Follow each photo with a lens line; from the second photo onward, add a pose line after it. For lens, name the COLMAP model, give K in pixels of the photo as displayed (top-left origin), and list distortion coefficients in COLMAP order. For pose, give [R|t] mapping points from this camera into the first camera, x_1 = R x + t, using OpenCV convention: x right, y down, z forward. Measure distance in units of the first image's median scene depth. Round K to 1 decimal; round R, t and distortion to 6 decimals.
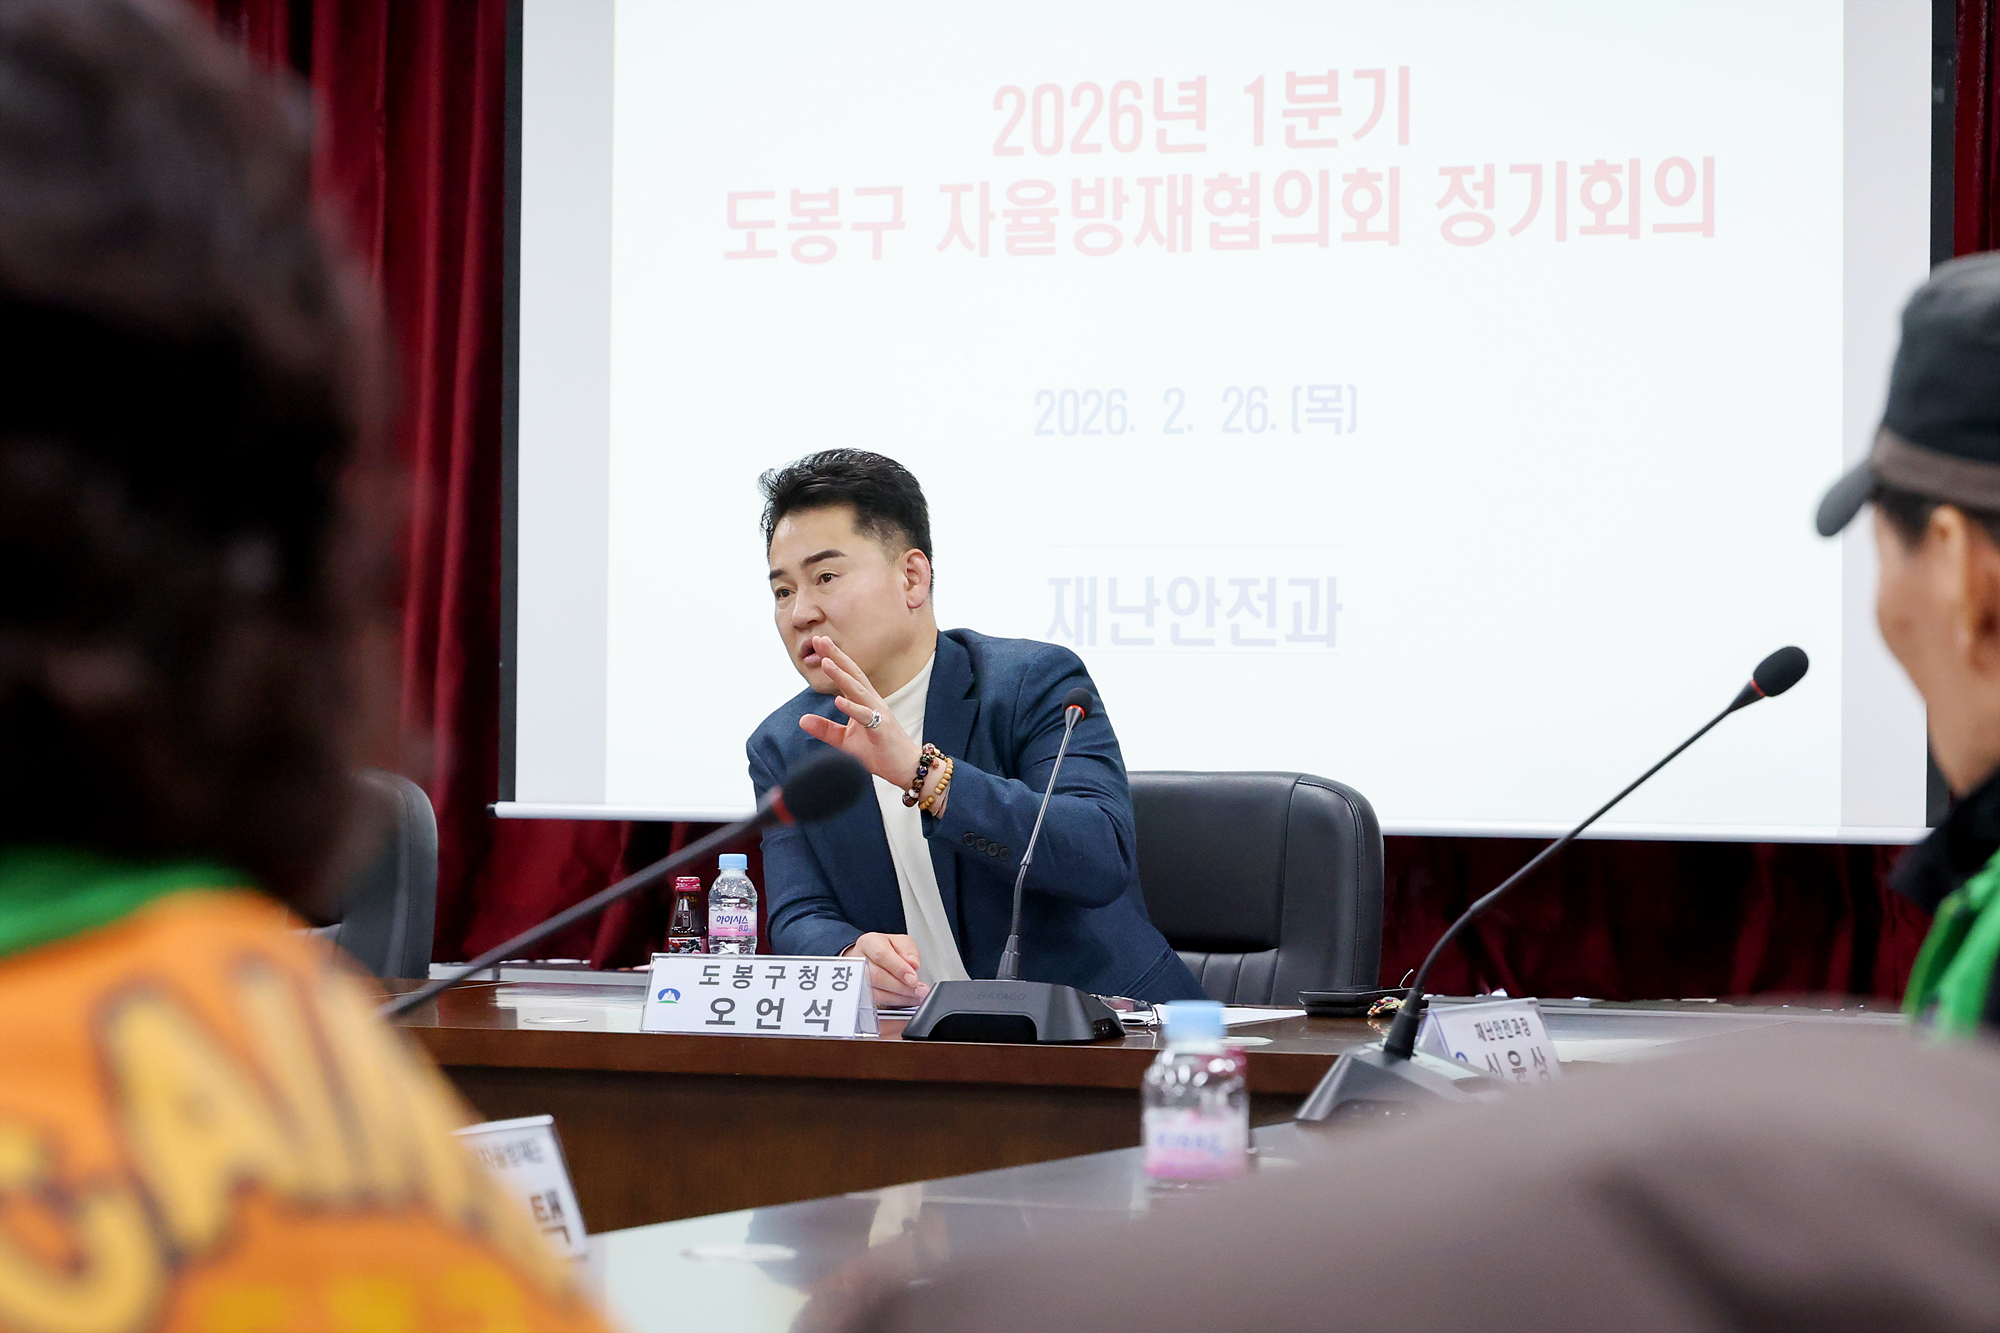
lens RADIAL K [[5219.4, 0, 931.0], [0, 5219.4, 762.1], [0, 0, 1]] dist [-0.045497, 0.000000]
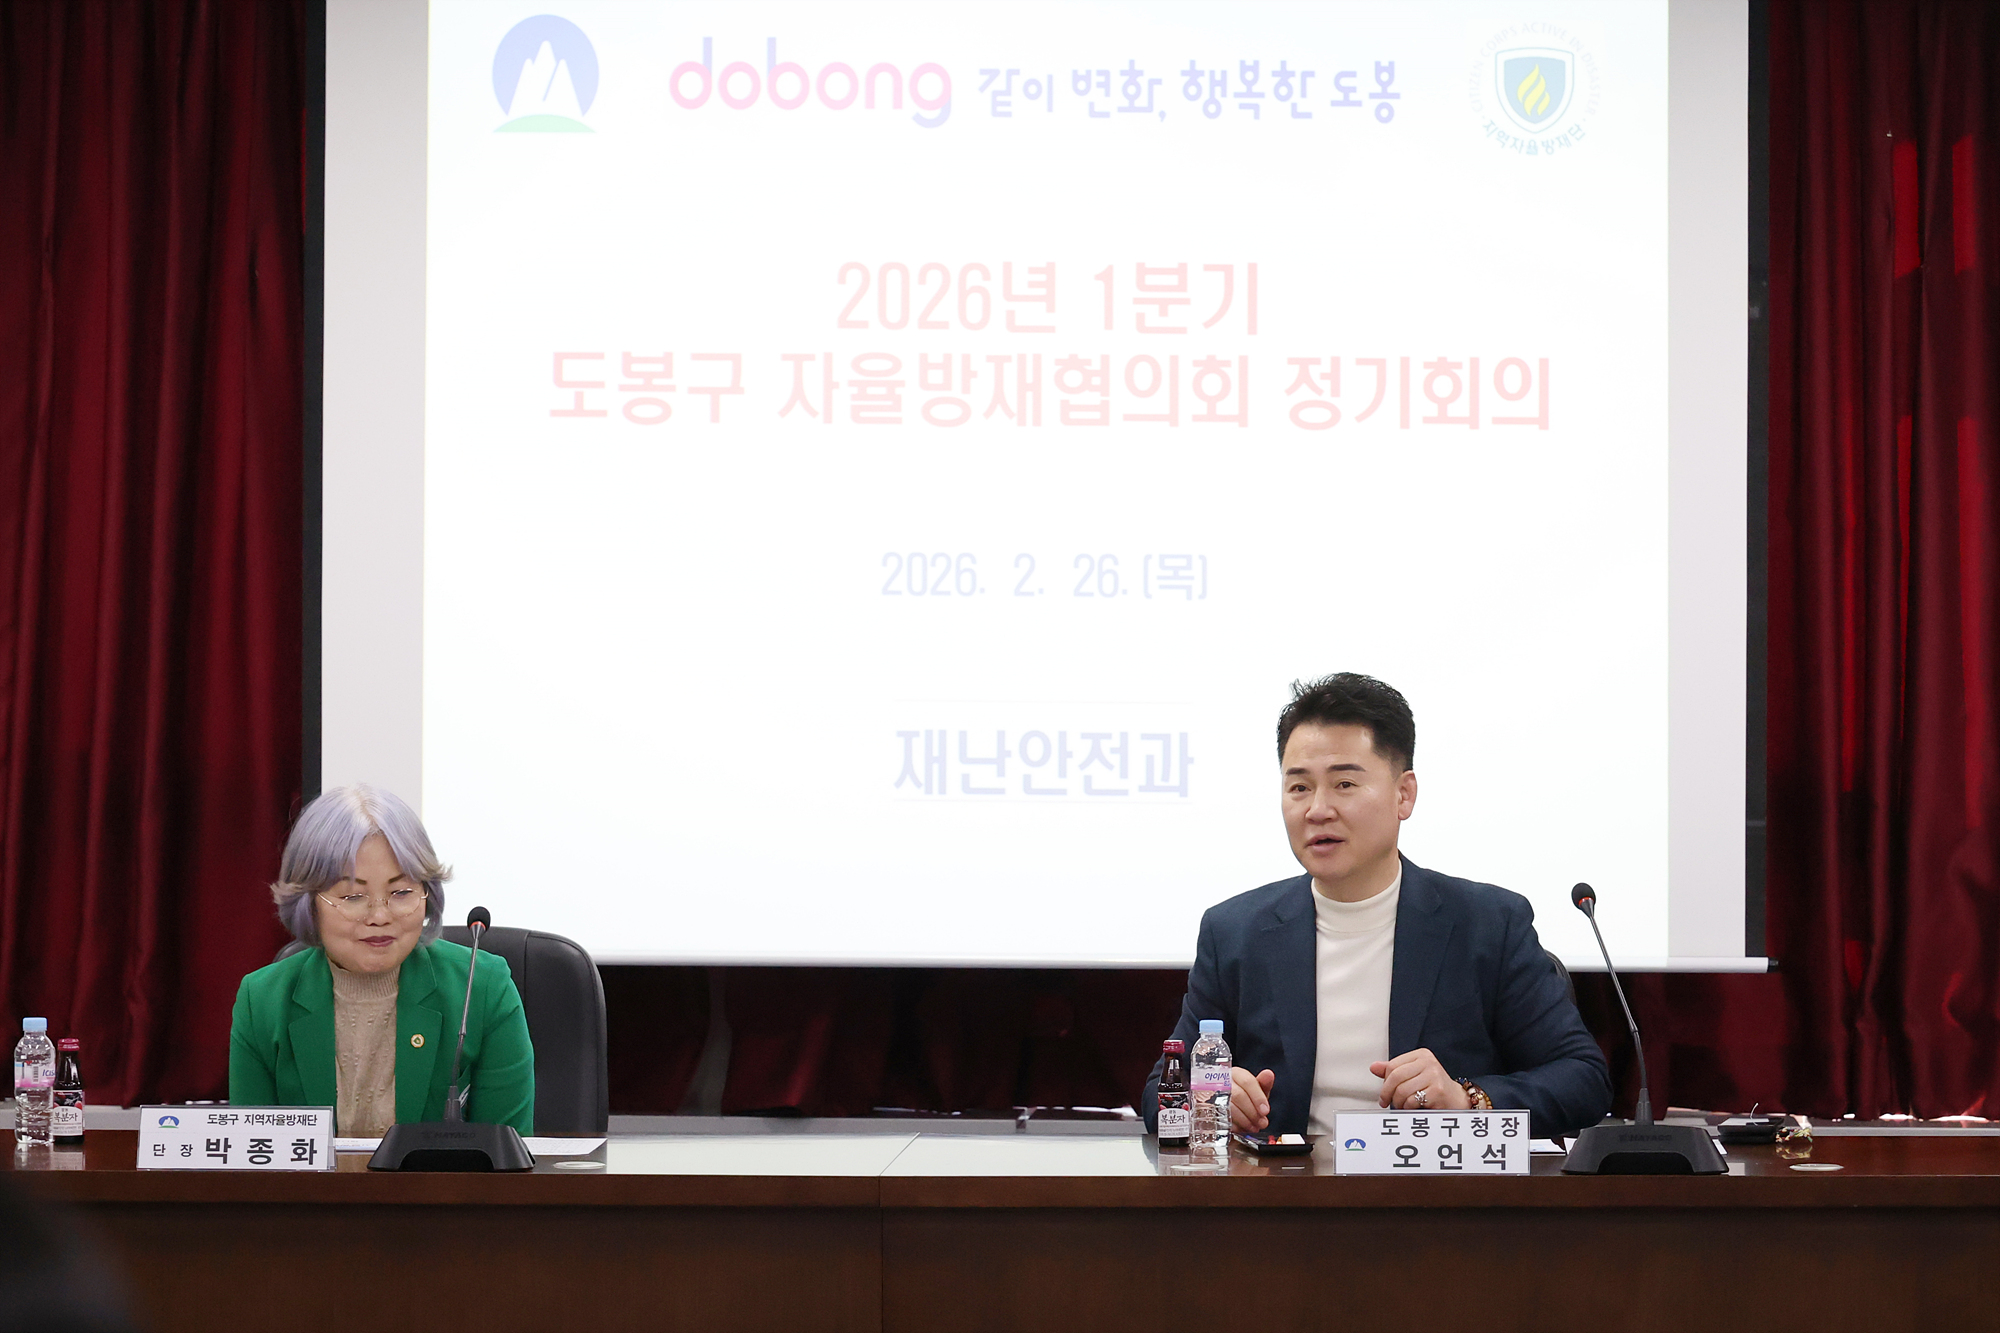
lens RADIAL K [[7543.9, 0, 1053.4], [0, 7543.9, 738.0], [0, 0, 1]] dist [-0.041632, 0.000000]
pose [[0.917253, -0.007701, 0.398232, -0.566186], [0.006268, 0.999968, 0.004899, -0.041738], [-0.398257, -0.001997, 0.917272, -0.420439]]
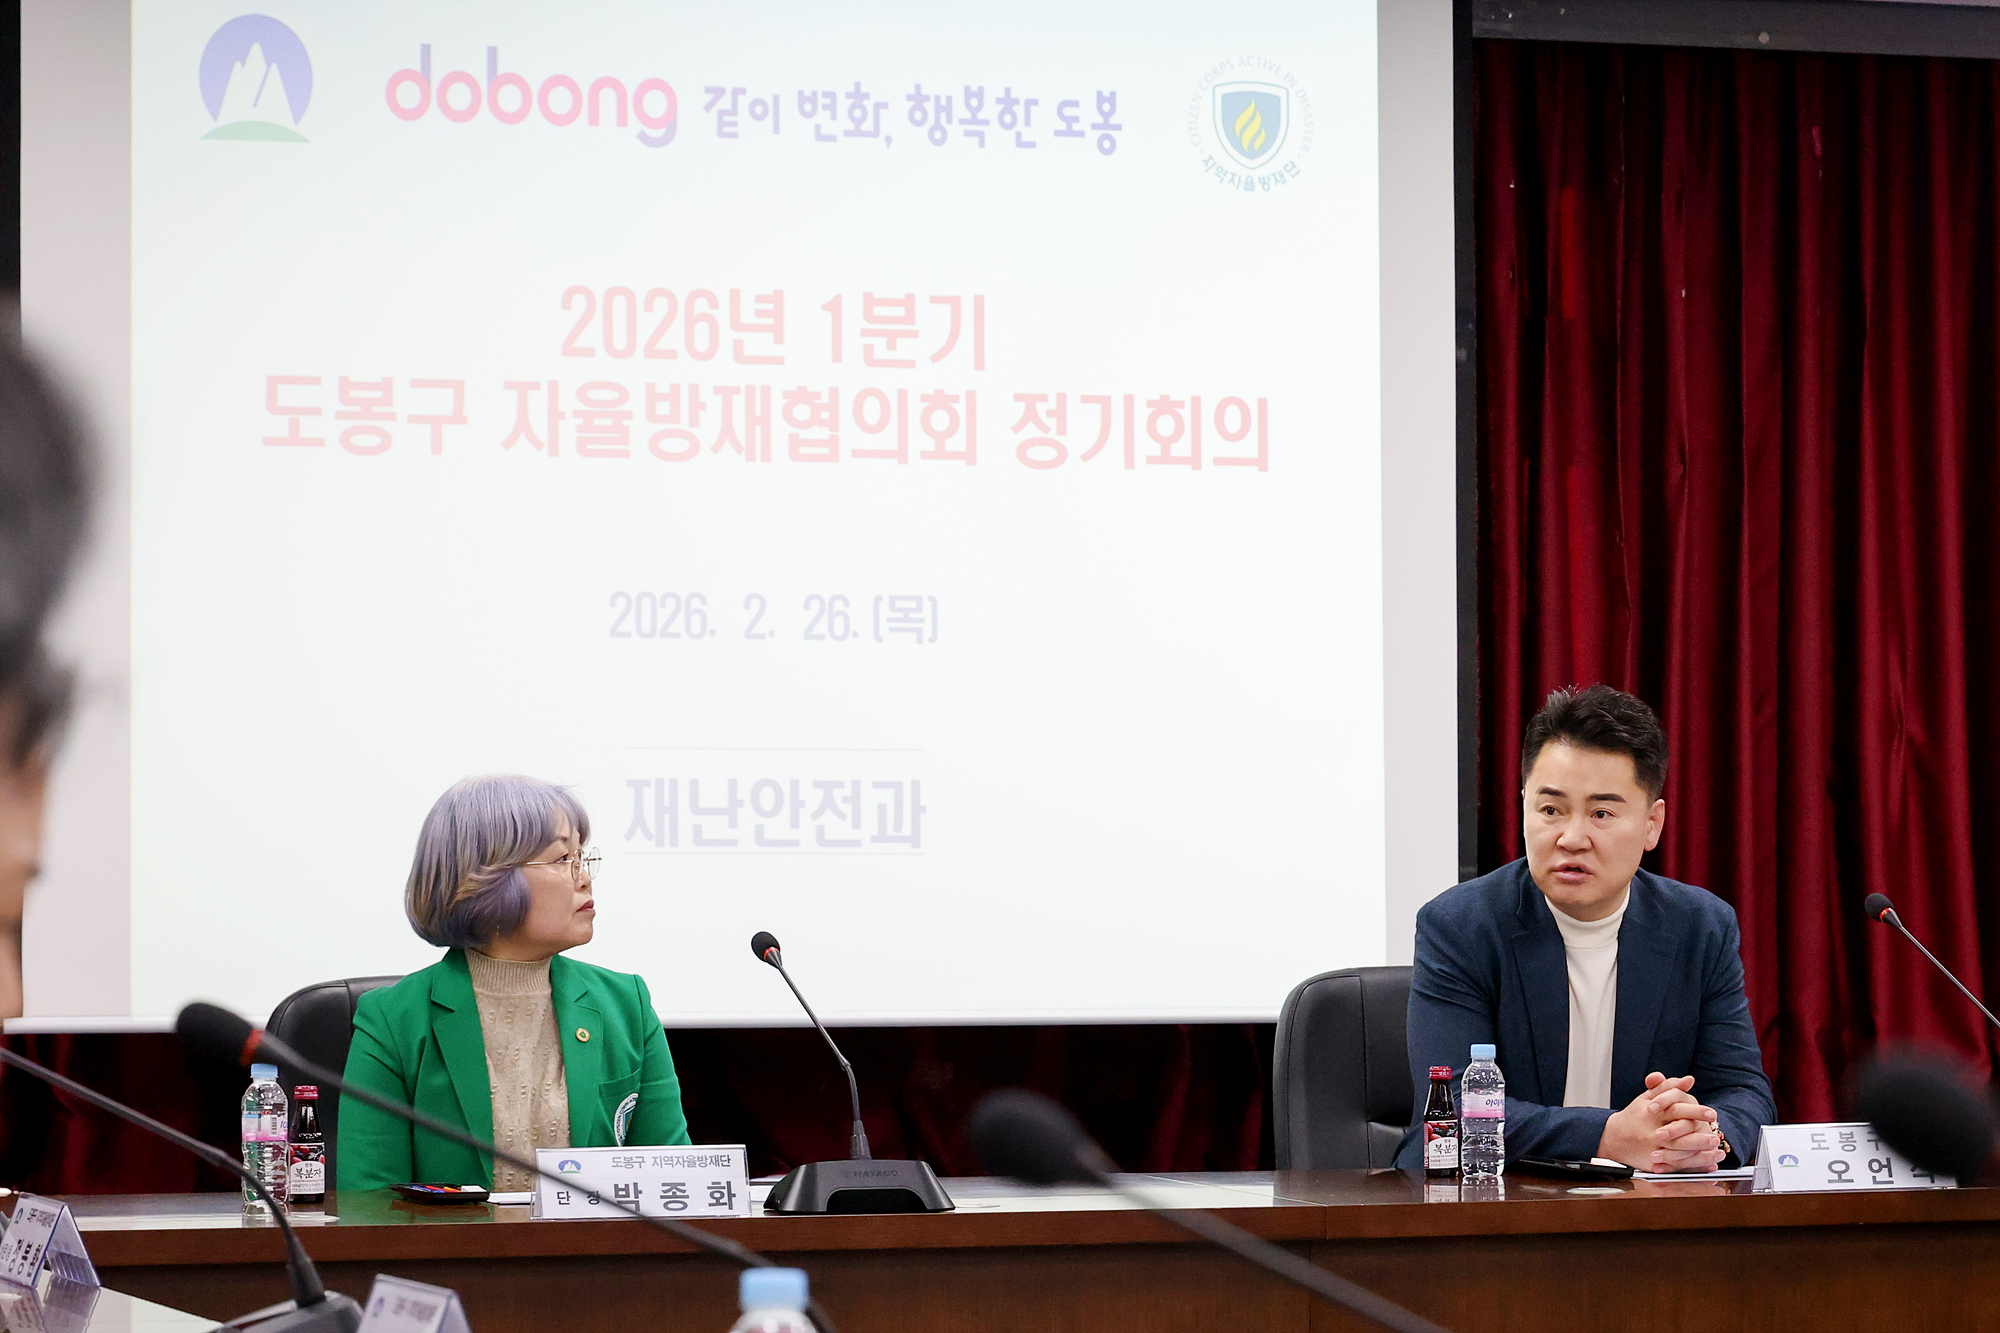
lens RADIAL K [[7021.6, 0, 1023.5], [0, 7021.6, 768.3], [0, 0, 1]] dist [0.014140, 0.000000]
pose [[0.723187, -0.000035, 0.690652, -0.868883], [0.015388, 0.999753, -0.016062, -0.014915], [-0.690481, 0.022244, 0.723009, -0.028518]]
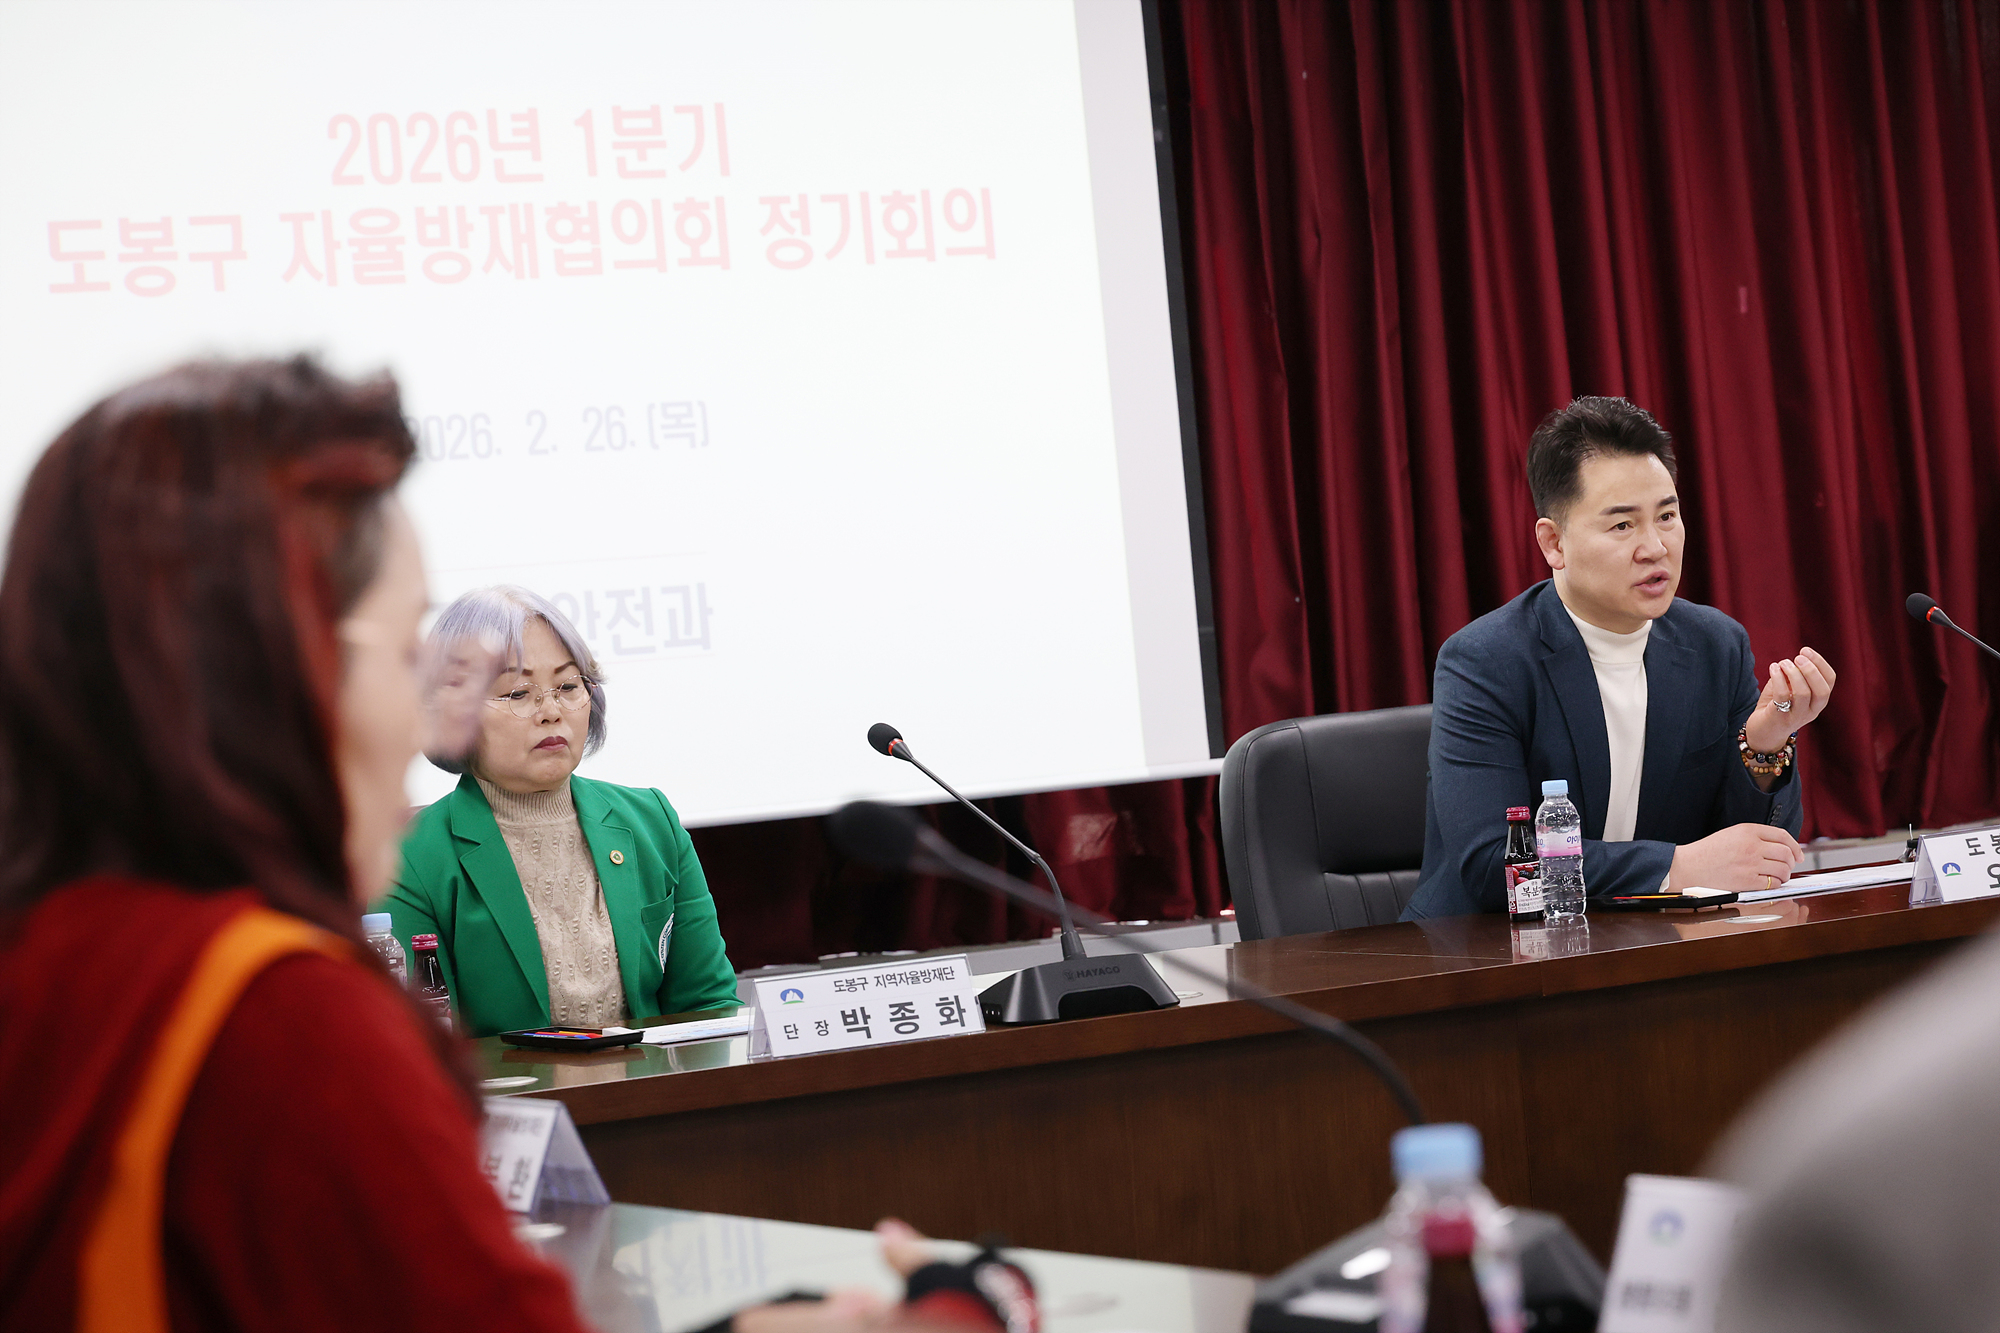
lens RADIAL K [[5266.1, 0, 1005.0], [0, 5266.1, 661.6], [0, 0, 1]] dist [-0.087468, 0.000000]
pose [[0.572154, -0.060935, 0.817880, -0.754673], [0.099097, 0.995066, 0.004812, -0.018453], [-0.814138, 0.078296, 0.575369, 0.334911]]
